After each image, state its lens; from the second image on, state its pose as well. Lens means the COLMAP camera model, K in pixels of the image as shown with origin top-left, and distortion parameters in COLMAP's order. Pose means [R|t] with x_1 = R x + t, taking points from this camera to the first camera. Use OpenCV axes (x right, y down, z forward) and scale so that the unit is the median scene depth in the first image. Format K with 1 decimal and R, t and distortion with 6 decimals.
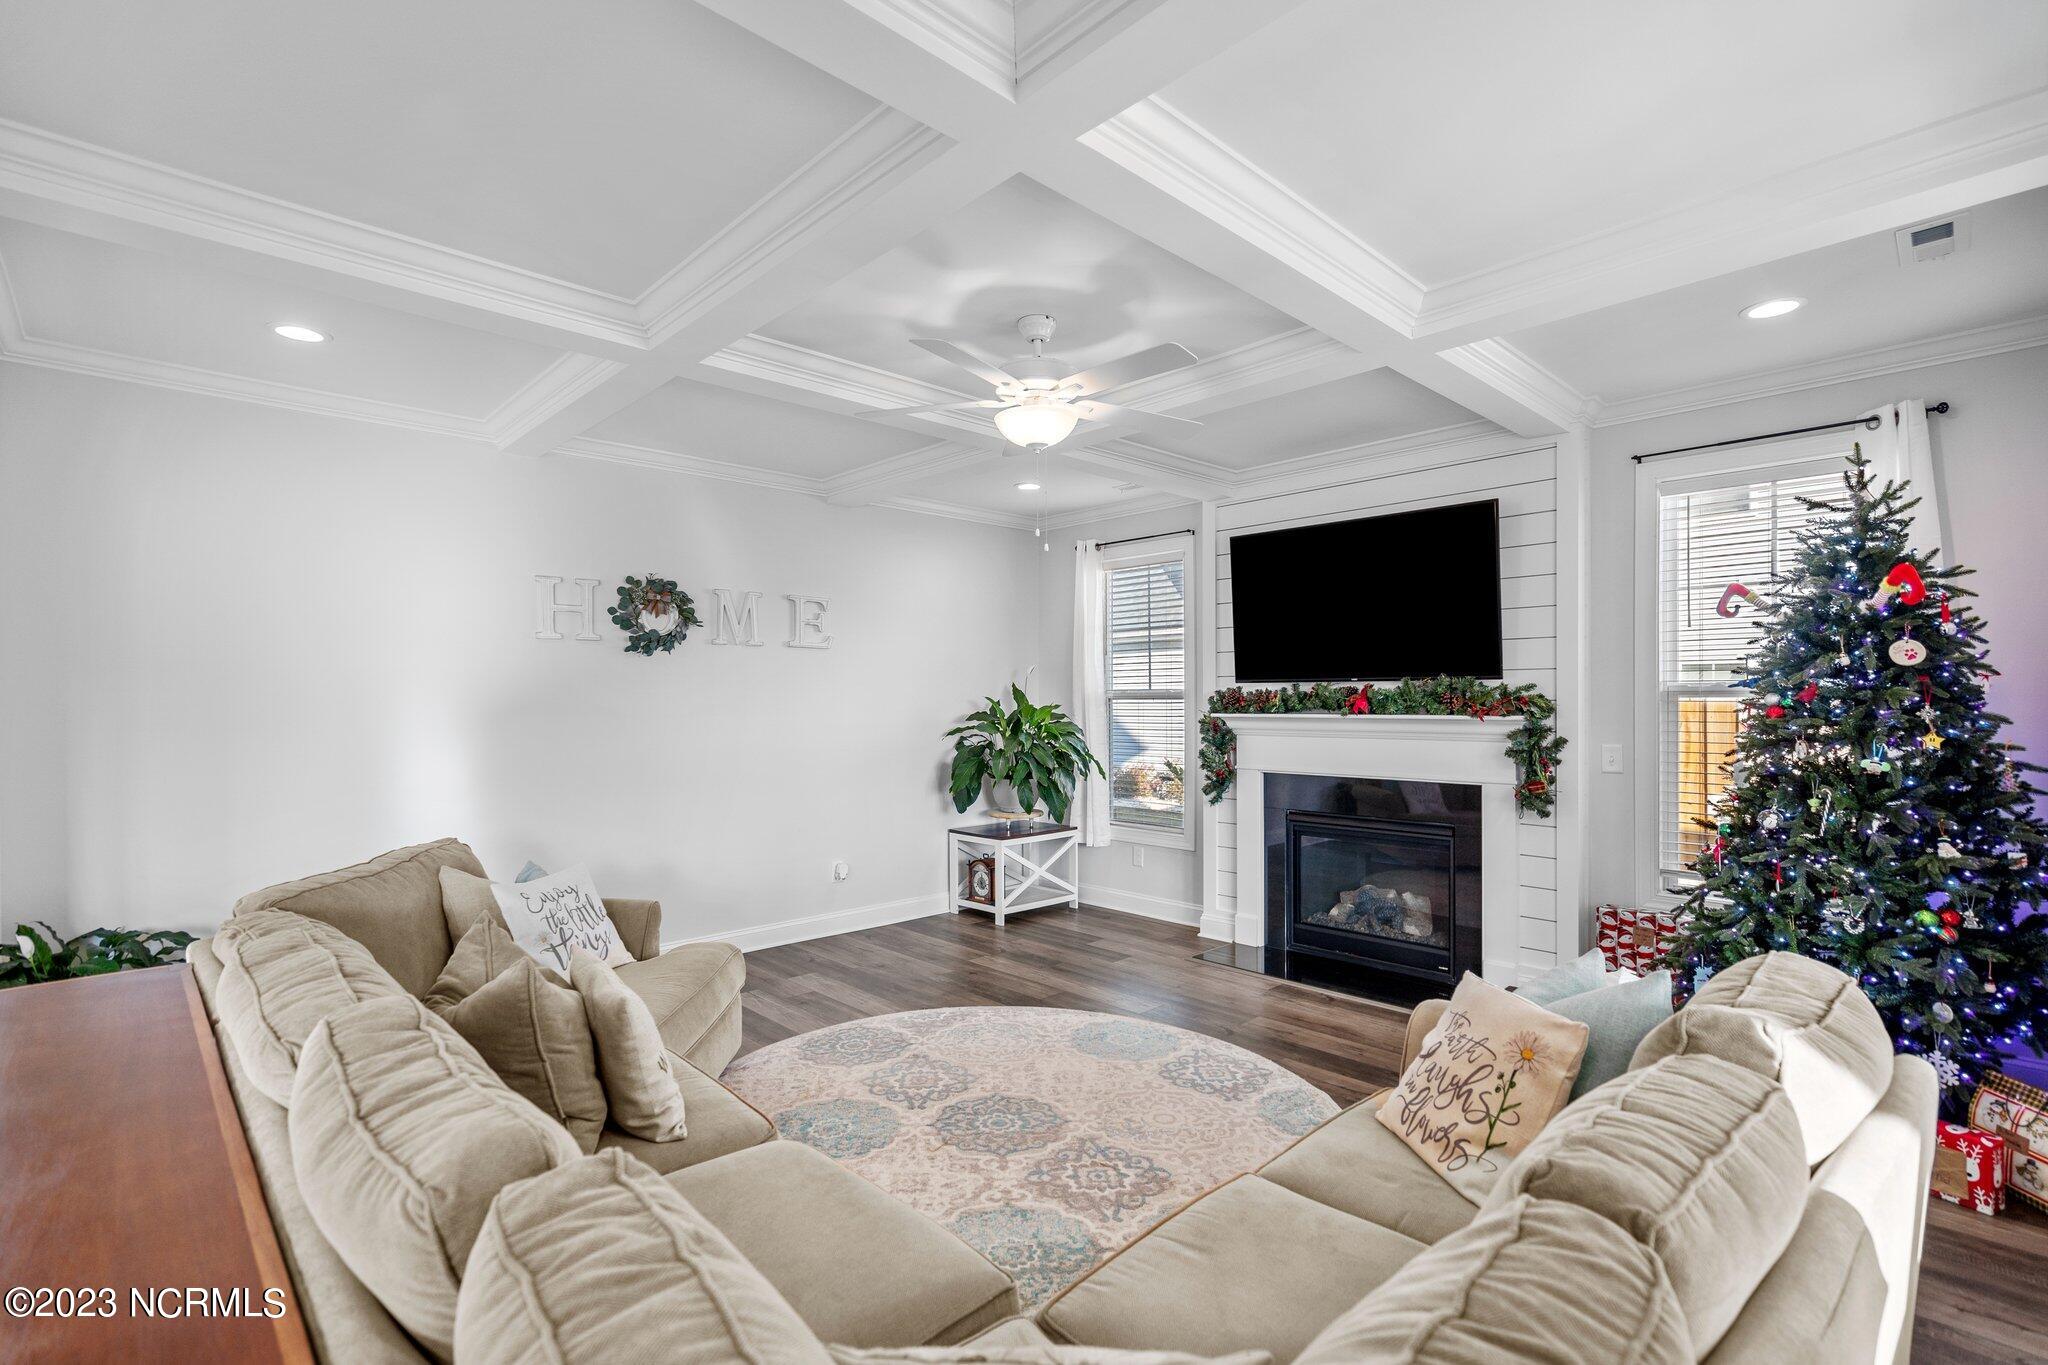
lens RADIAL K [[947.8, 0, 1031.5], [0, 947.8, 696.8], [0, 0, 1]] dist [0.002664, 0.000671]
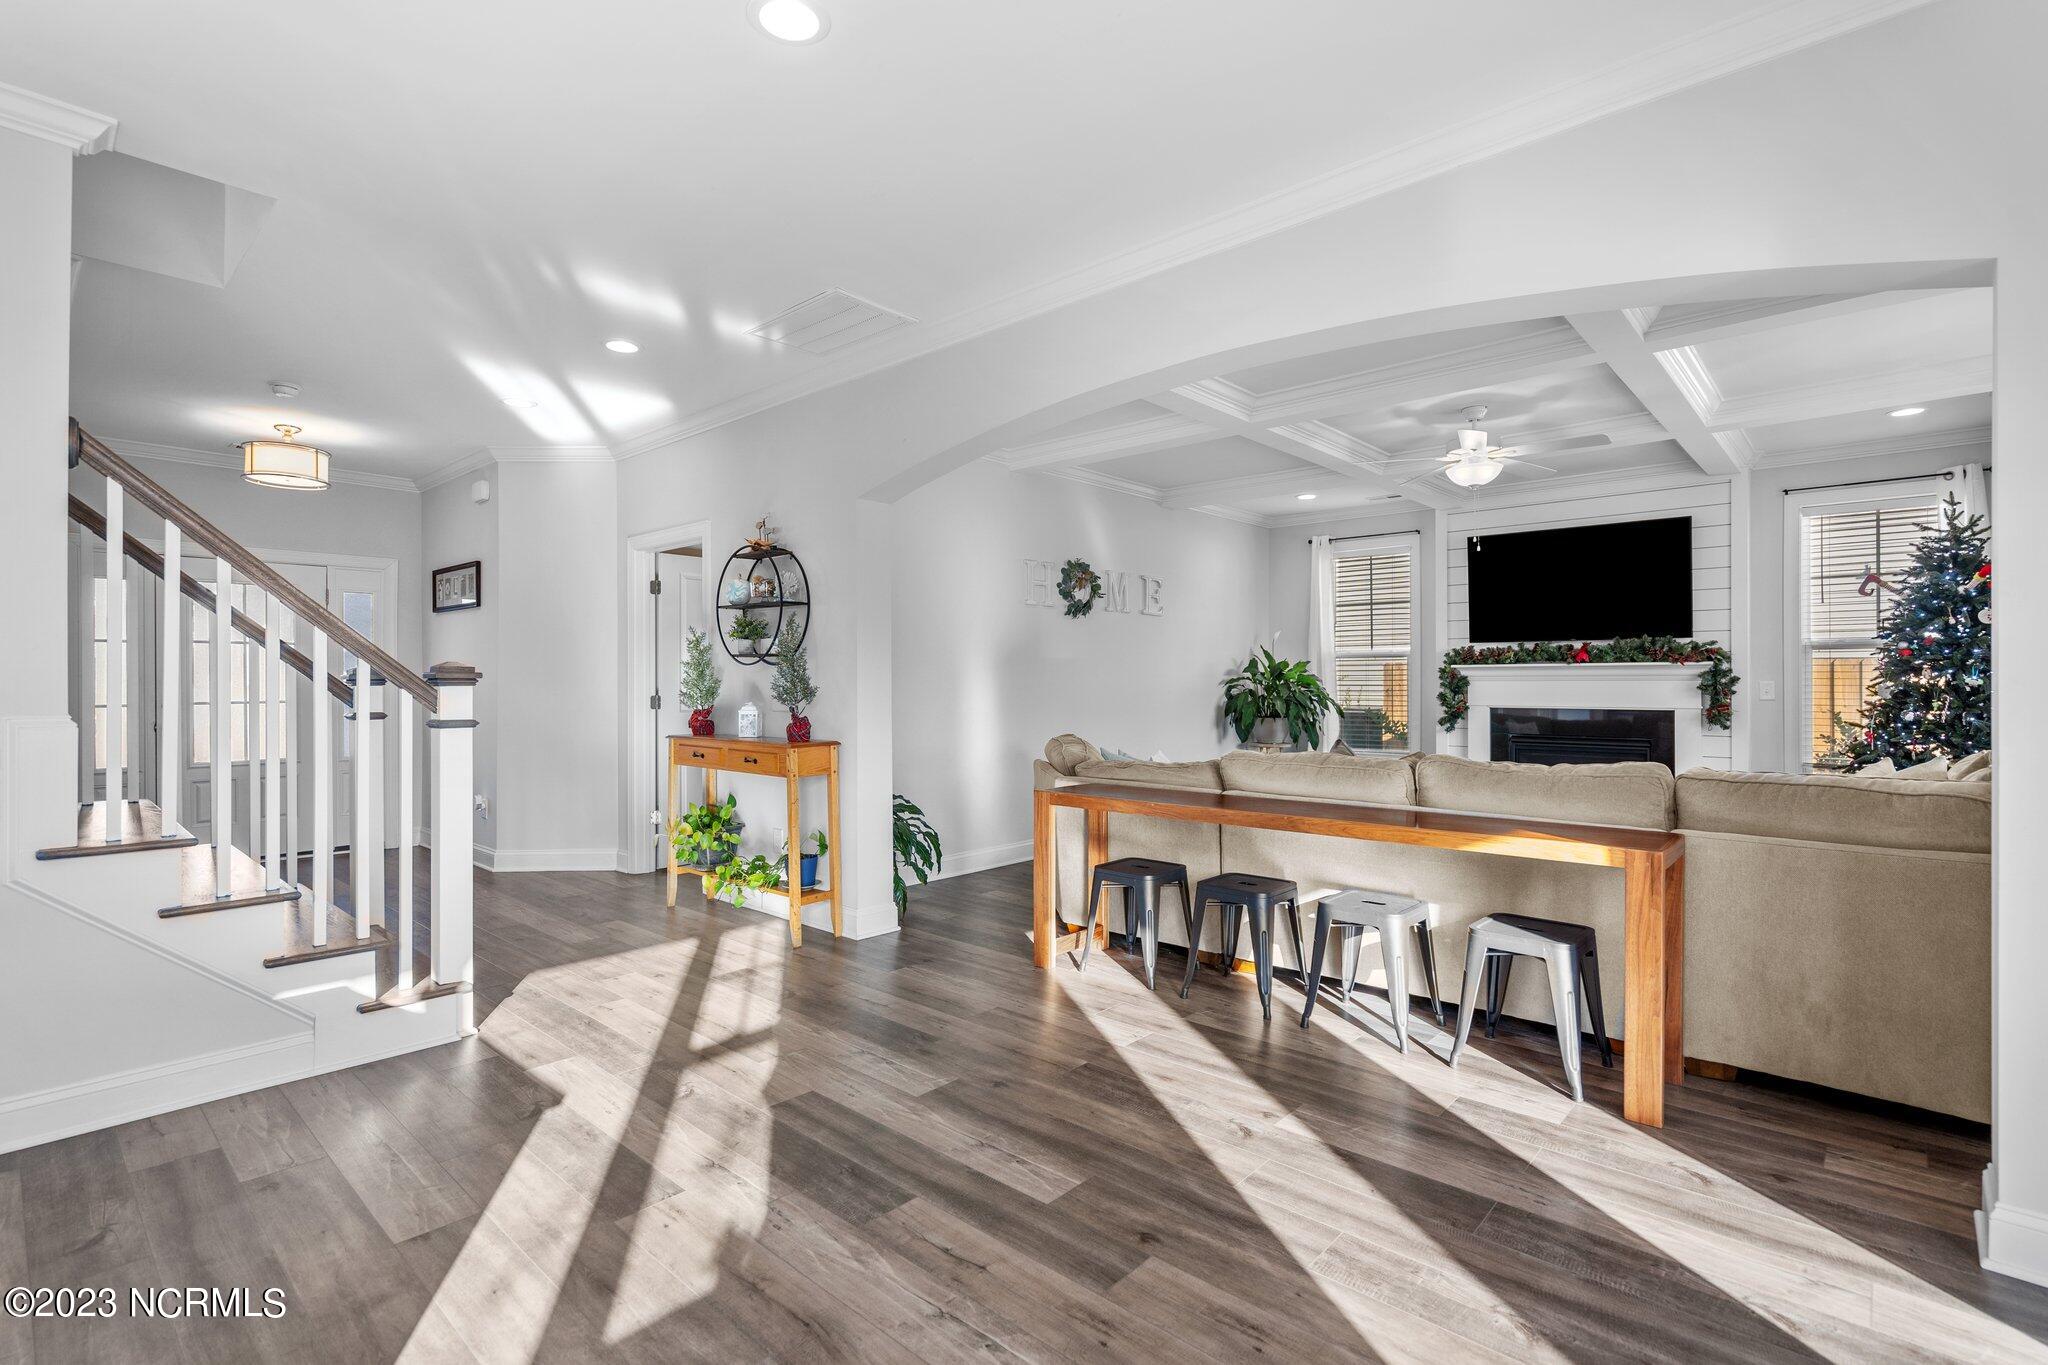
lens RADIAL K [[962.4, 0, 1023.5], [0, 962.4, 674.7], [0, 0, 1]] dist [0.001953, 0.000378]
pose [[0.998273, 0.004848, 0.058541, -0.632654], [-0.004499, 0.999971, -0.006086, 0.052968], [-0.058569, 0.005812, 0.998266, -0.438613]]
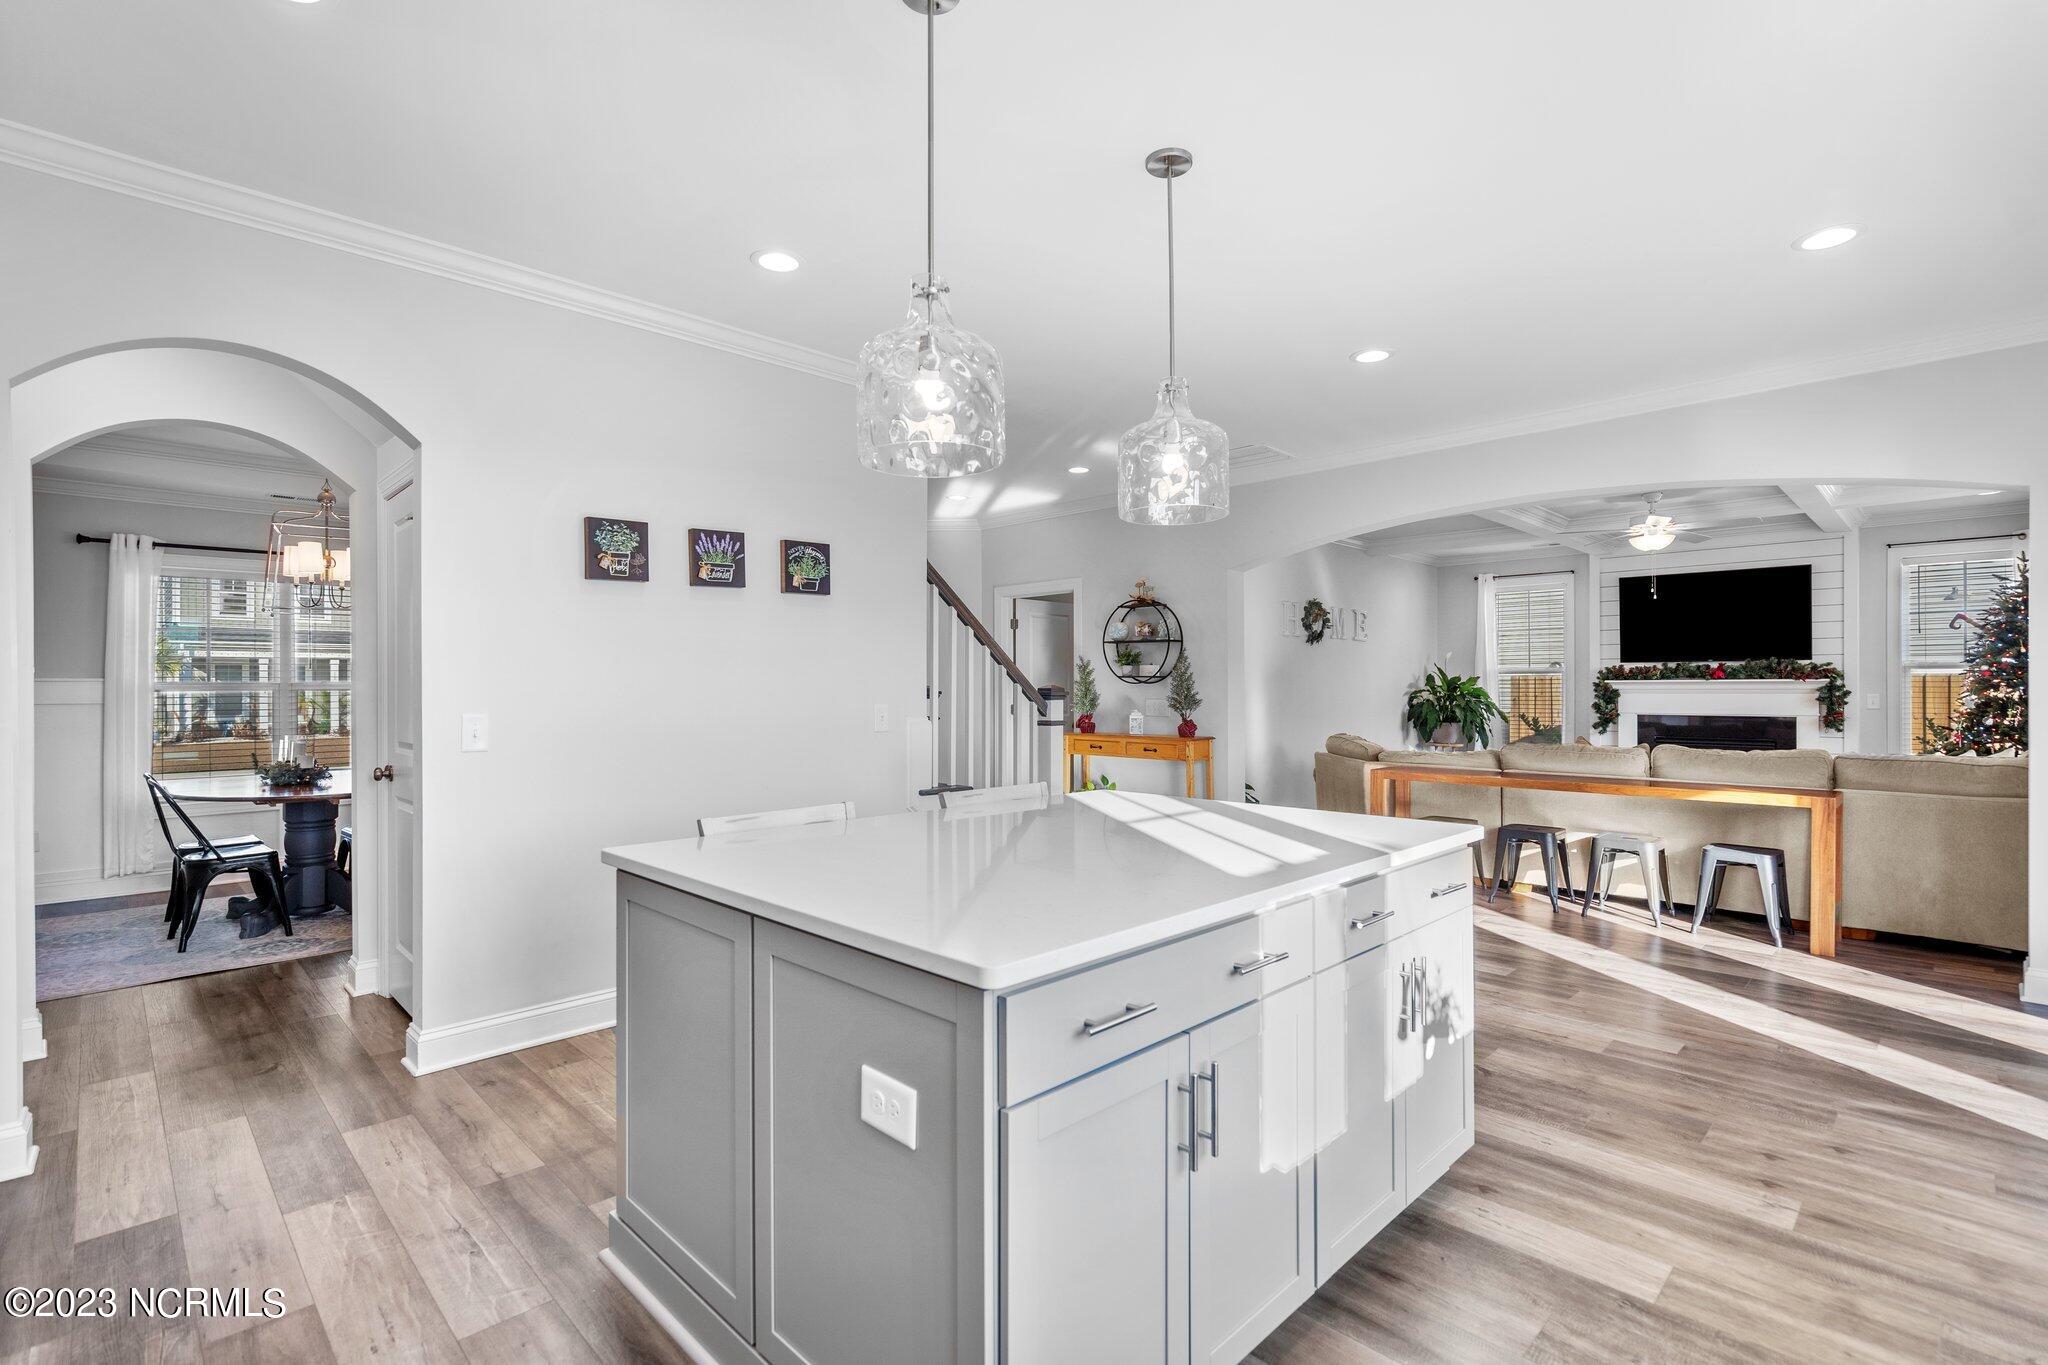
lens RADIAL K [[957.2, 0, 1024.0], [0, 957.2, 682.5], [0, 0, 1]] dist [0.001952, 0.000349]
pose [[0.999951, 0.004817, 0.008703, -1.082084], [-0.004778, 0.999978, -0.004528, 0.042401], [-0.008725, 0.004486, 0.999952, -0.887684]]
